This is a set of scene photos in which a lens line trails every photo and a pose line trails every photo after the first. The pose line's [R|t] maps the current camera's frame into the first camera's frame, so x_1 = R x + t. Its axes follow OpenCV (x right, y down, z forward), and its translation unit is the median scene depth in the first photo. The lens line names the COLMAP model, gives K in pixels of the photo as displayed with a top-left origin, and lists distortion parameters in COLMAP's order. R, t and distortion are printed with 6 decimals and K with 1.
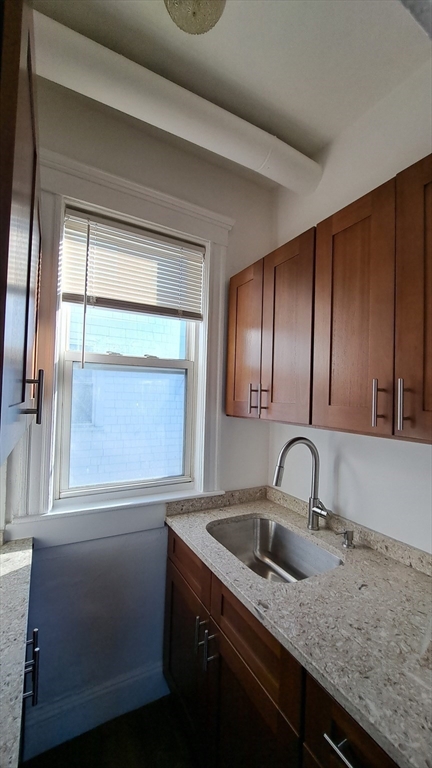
lens RADIAL K [[304.5, 0, 216.2], [0, 304.5, 387.8], [0, 0, 1]] dist [-0.011570, -0.000108]
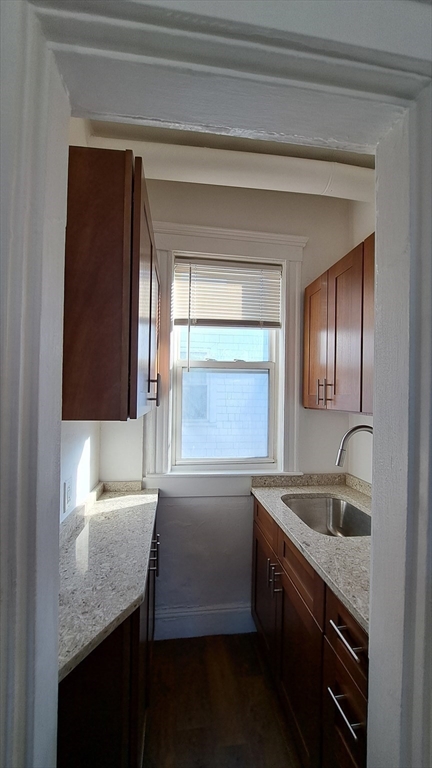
lens RADIAL K [[304.5, 0, 216.2], [0, 304.5, 387.8], [0, 0, 1]] dist [-0.011570, -0.000108]
pose [[0.930828, -0.021260, -0.364839, 0.167309], [0.020231, 0.999773, -0.006643, 0.018124], [0.364898, -0.001197, 0.931047, -0.224790]]
